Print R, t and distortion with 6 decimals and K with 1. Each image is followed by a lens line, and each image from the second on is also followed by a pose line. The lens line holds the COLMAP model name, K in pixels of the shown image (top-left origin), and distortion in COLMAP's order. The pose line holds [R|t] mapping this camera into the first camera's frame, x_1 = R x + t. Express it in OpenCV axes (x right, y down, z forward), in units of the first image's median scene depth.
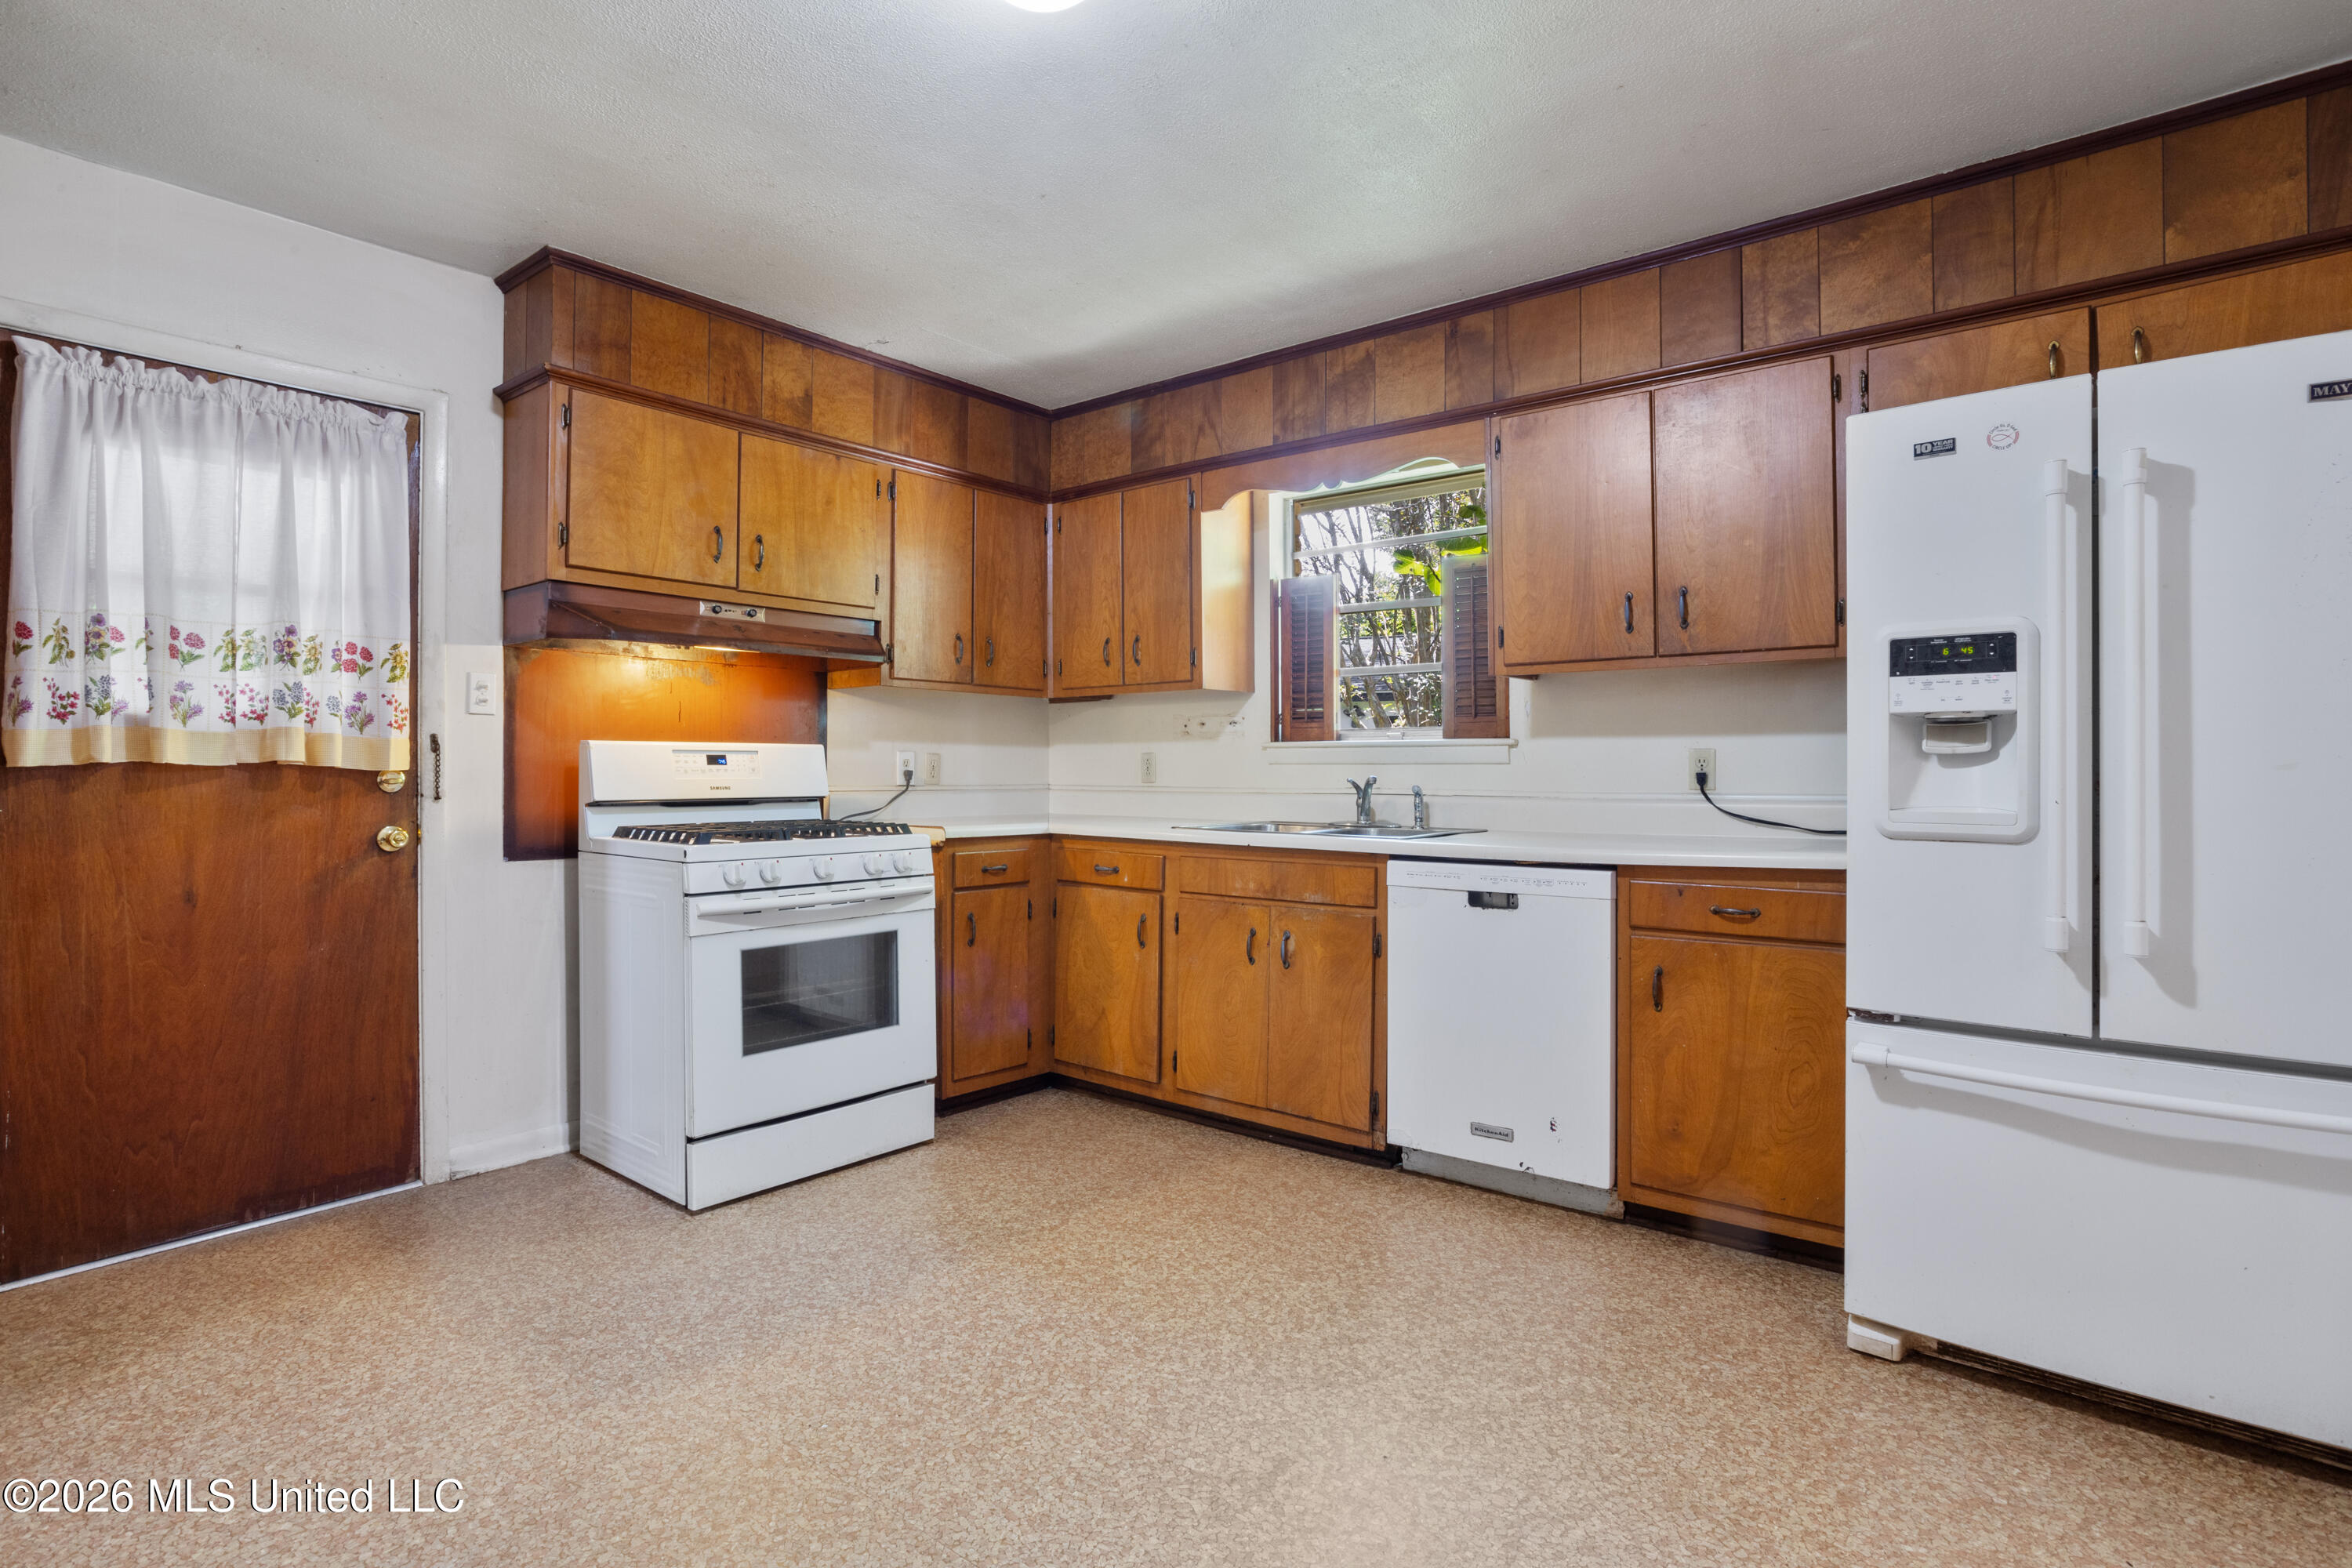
lens RADIAL K [[1161.2, 0, 1192.6], [0, 1161.2, 762.5], [0, 0, 1]] dist [-0.029112, 0.003510]
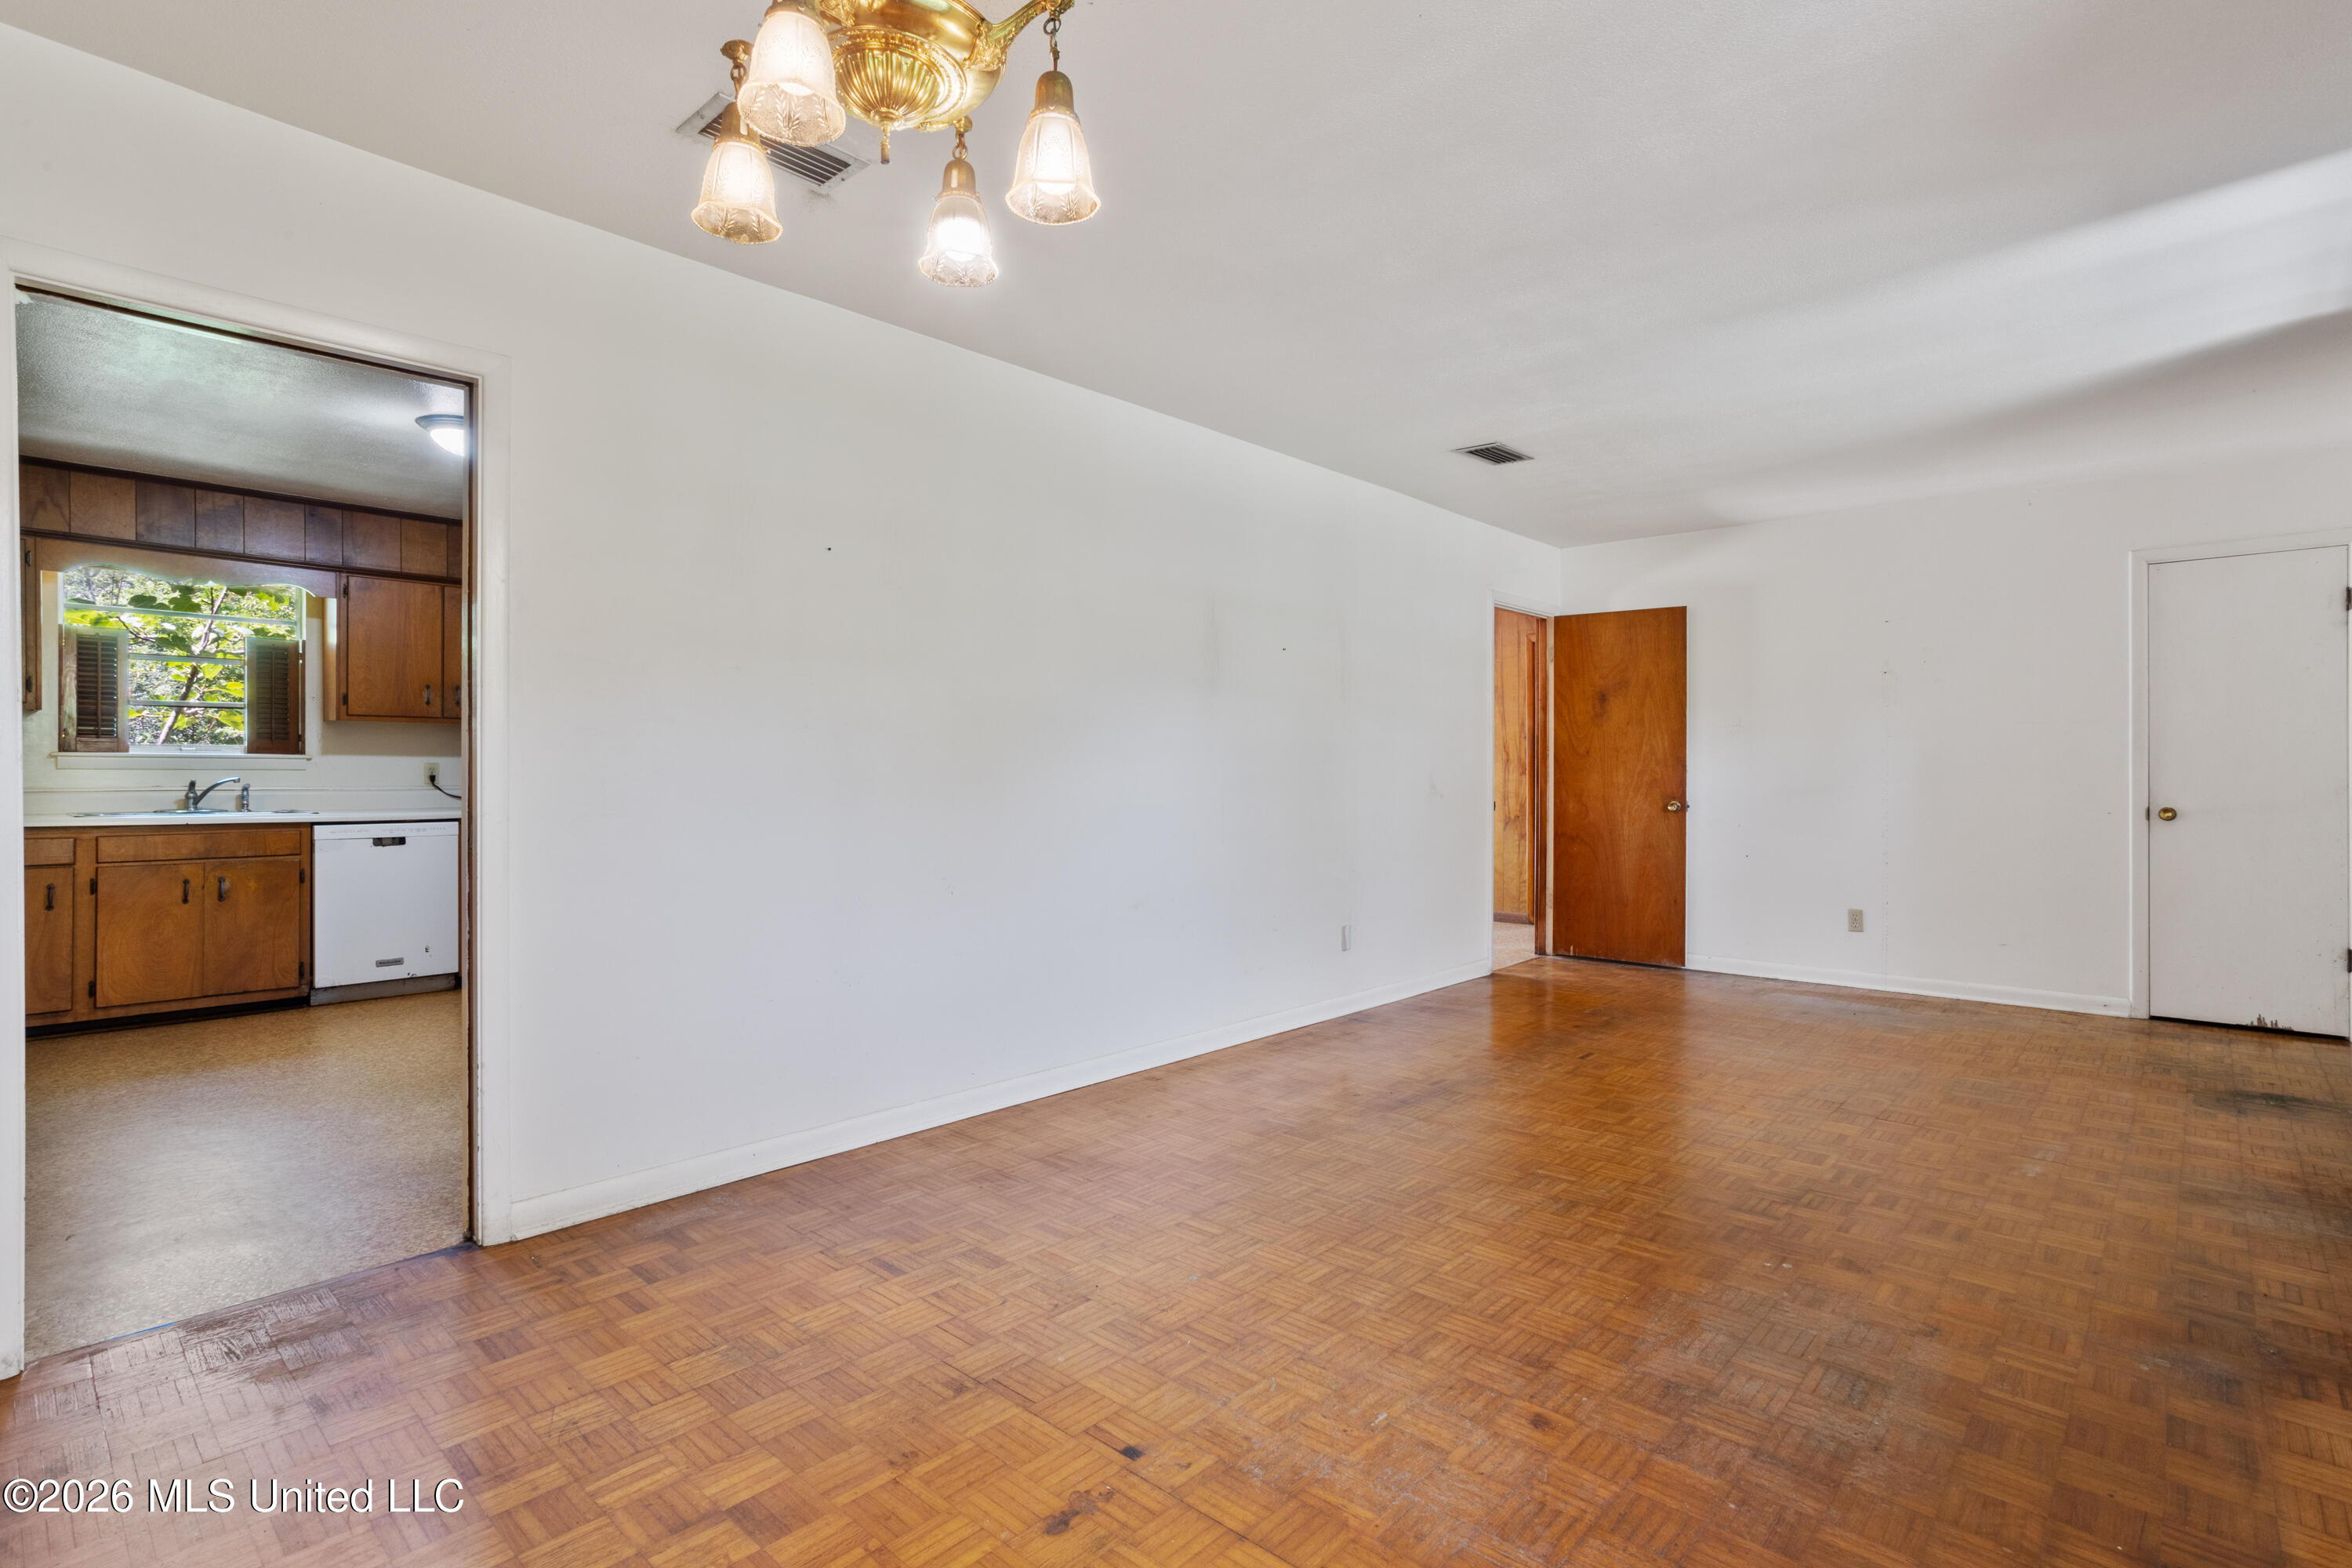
lens RADIAL K [[1147.8, 0, 1152.4], [0, 1147.8, 782.0], [0, 0, 1]] dist [-0.036575, 0.010997]
pose [[0.081713, -0.005102, 0.996643, -1.380478], [-0.006674, 0.999962, 0.005666, 0.001248], [-0.996634, -0.007114, 0.081675, -0.382300]]
